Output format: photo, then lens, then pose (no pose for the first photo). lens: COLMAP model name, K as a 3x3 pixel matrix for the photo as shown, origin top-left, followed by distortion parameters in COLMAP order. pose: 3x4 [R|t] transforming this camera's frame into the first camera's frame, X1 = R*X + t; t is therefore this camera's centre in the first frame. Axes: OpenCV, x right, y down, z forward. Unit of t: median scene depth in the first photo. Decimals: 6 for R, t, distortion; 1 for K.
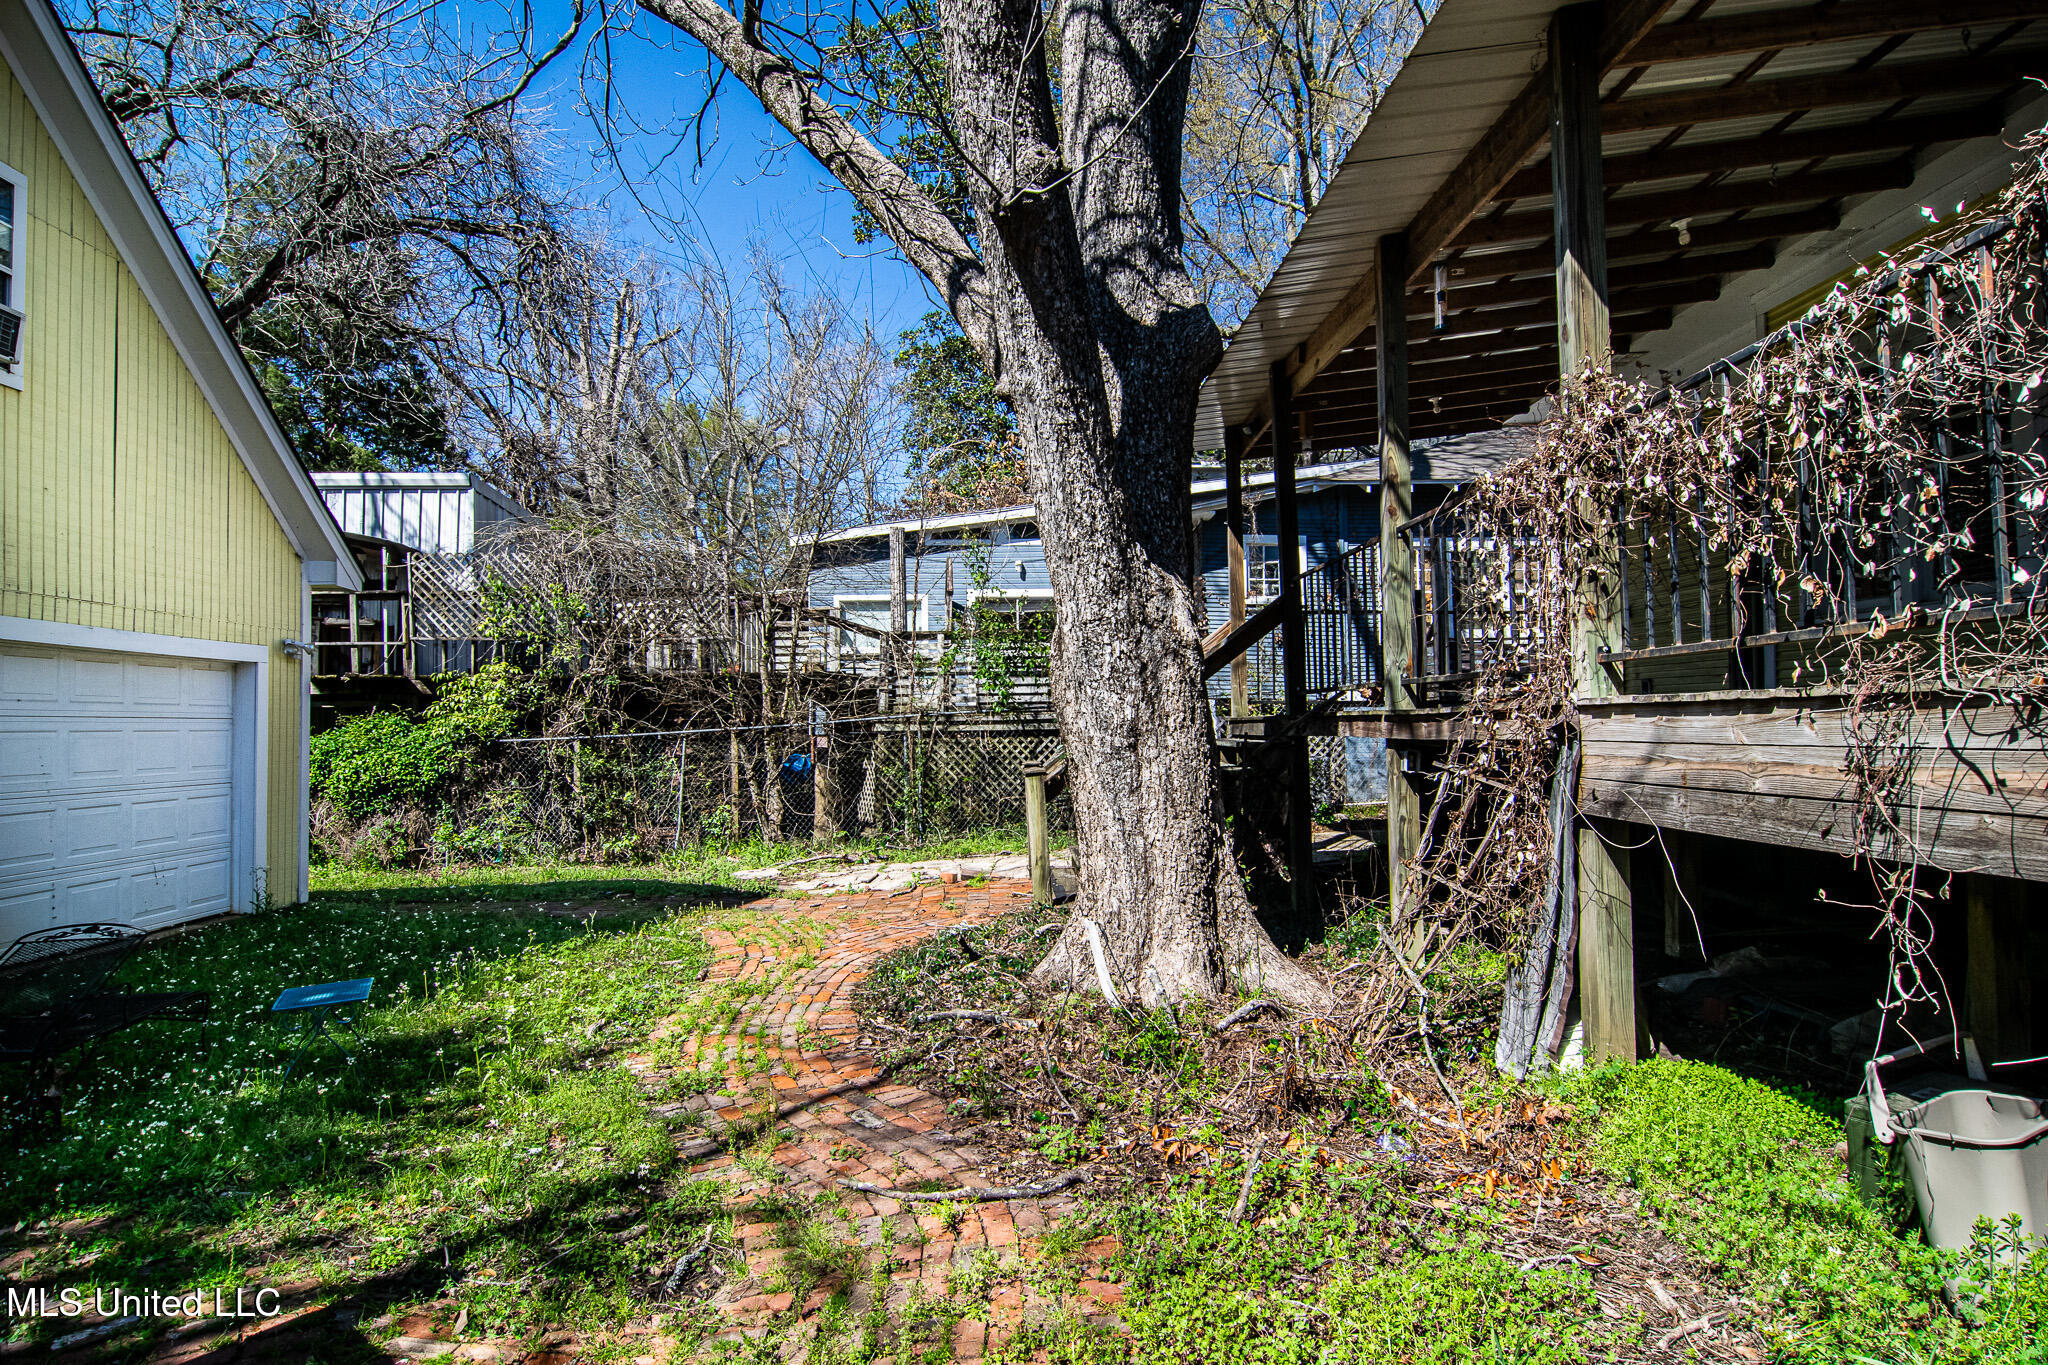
lens RADIAL K [[1148.3, 0, 1020.1], [0, 1148.3, 704.1], [0, 0, 1]] dist [-0.000851, -0.014202]
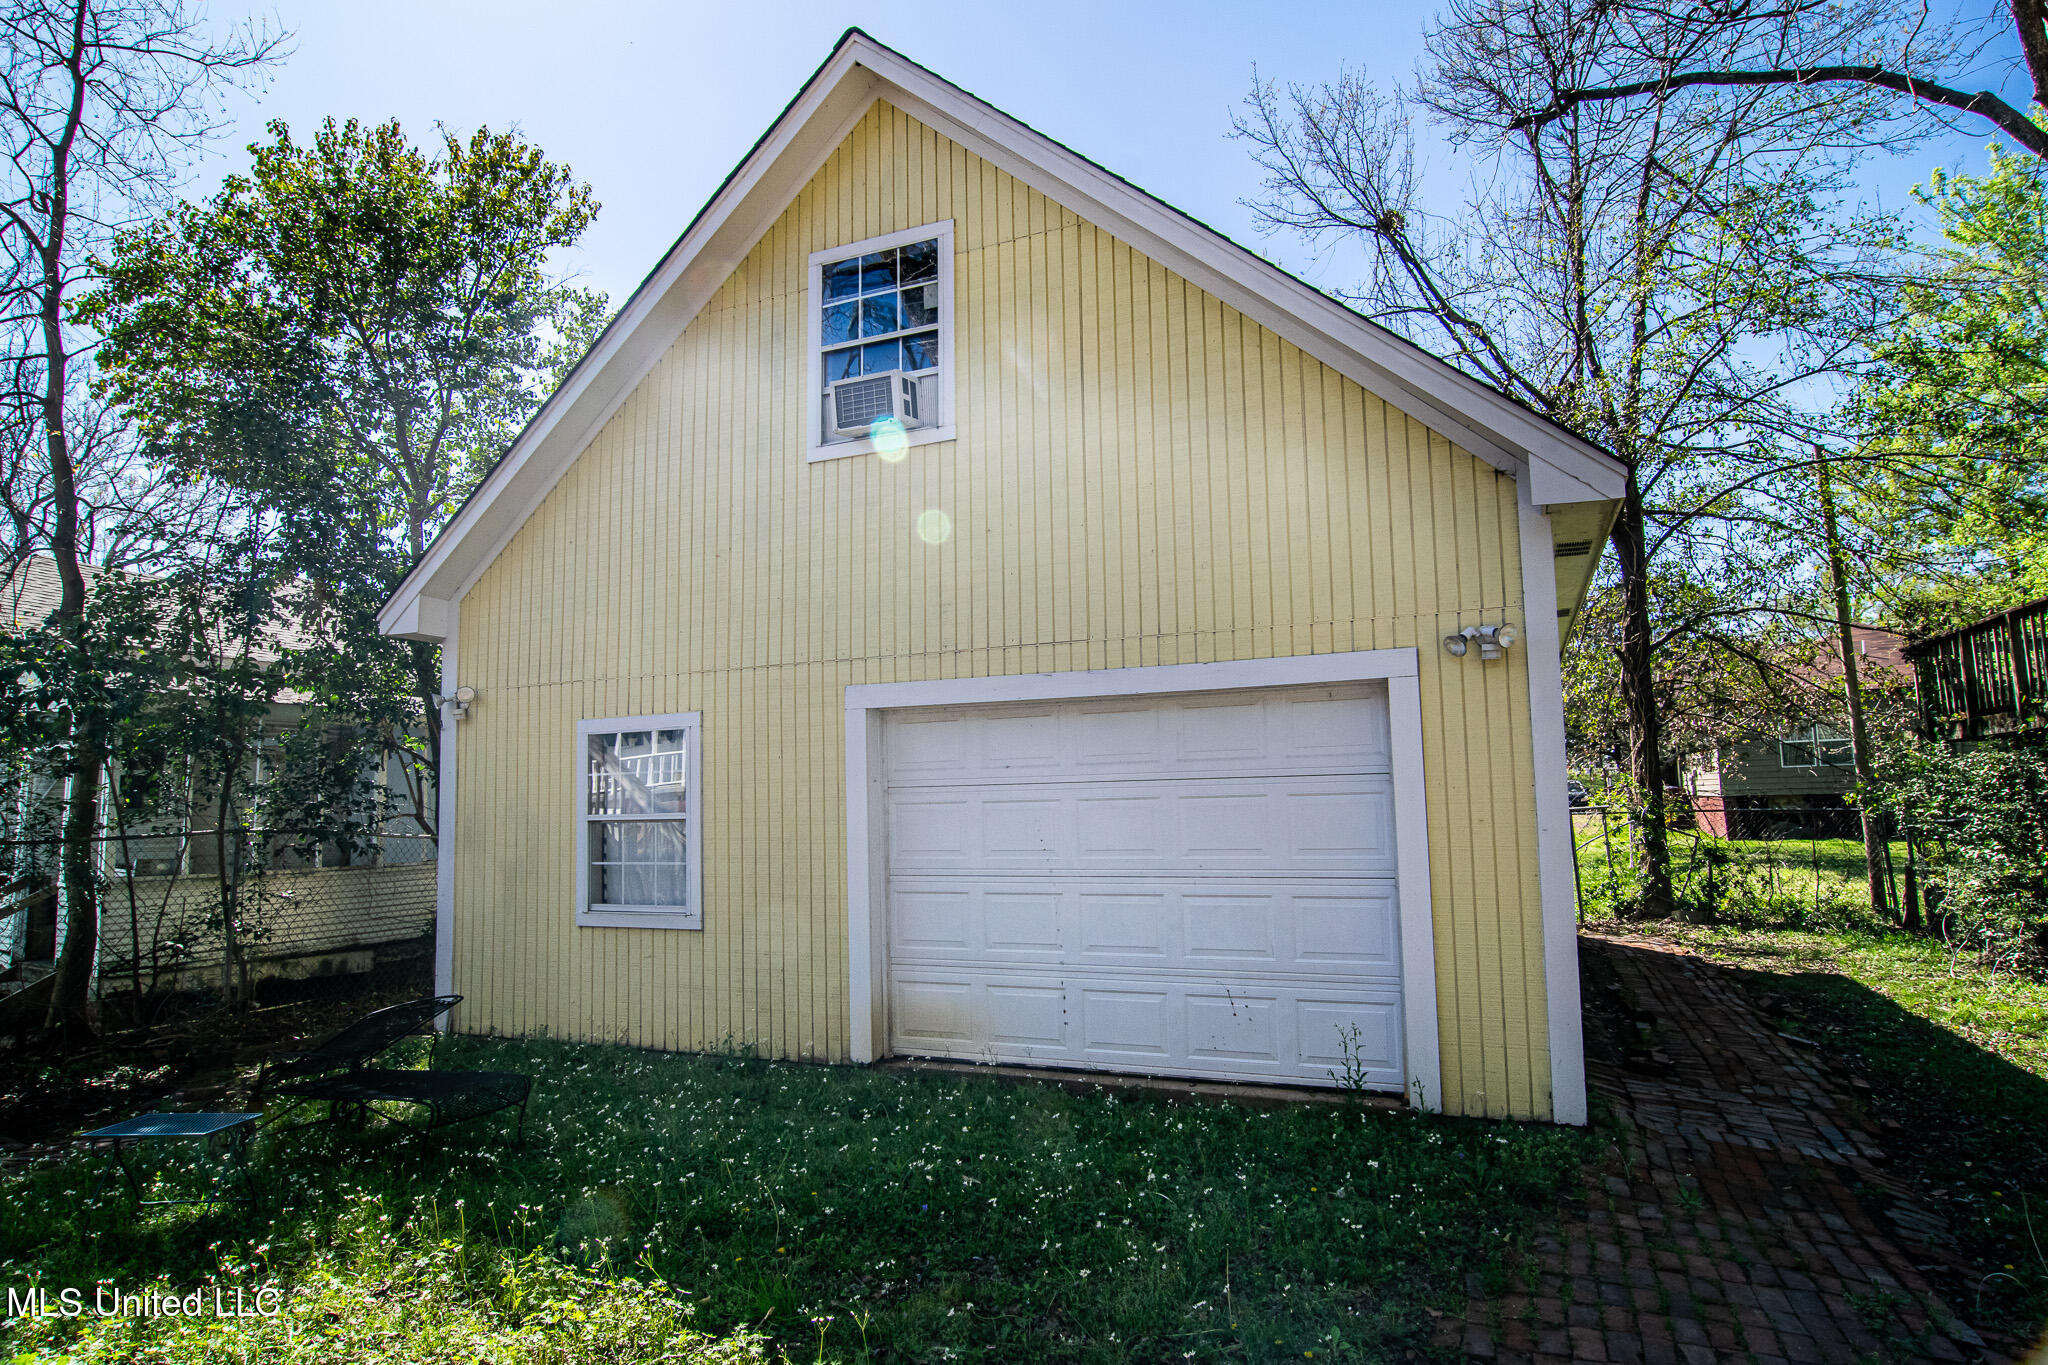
lens RADIAL K [[1148.3, 0, 1020.1], [0, 1148.3, 704.1], [0, 0, 1]] dist [-0.000851, -0.014202]
pose [[-0.425823, -0.065008, -0.902468, -0.046233], [0.041846, 0.994933, -0.091414, 0.024323], [0.903838, -0.076691, -0.420945, 1.106328]]
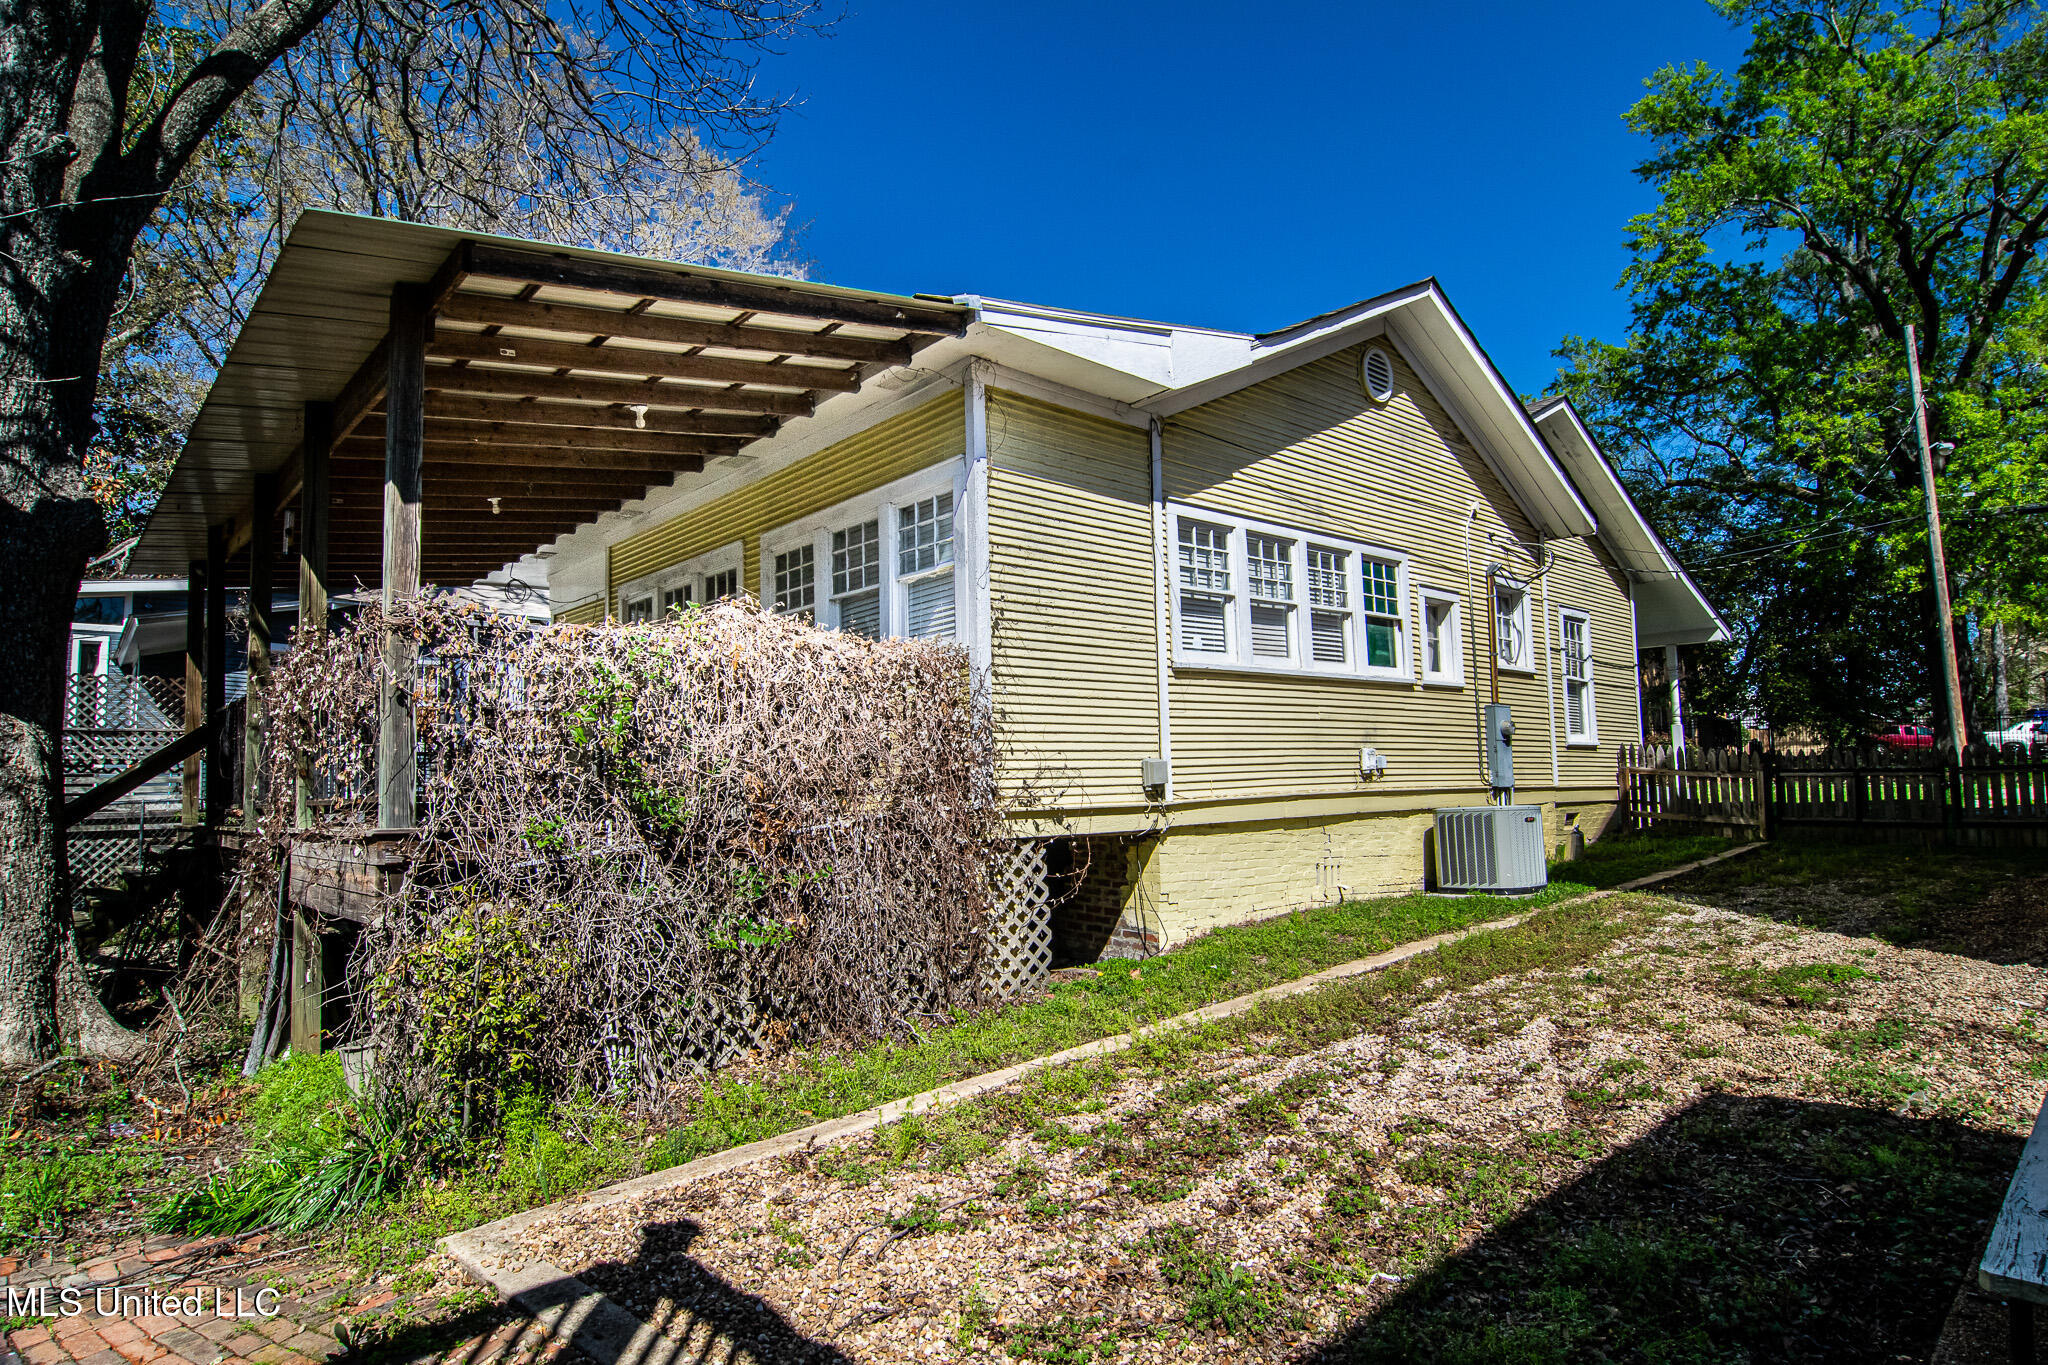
lens RADIAL K [[1148.3, 0, 1020.1], [0, 1148.3, 704.1], [0, 0, 1]] dist [-0.000851, -0.014202]
pose [[0.765339, 0.050127, 0.641673, 0.193723], [-0.002011, 0.997144, -0.075498, -0.049036], [-0.643625, 0.056491, 0.763253, -0.735636]]
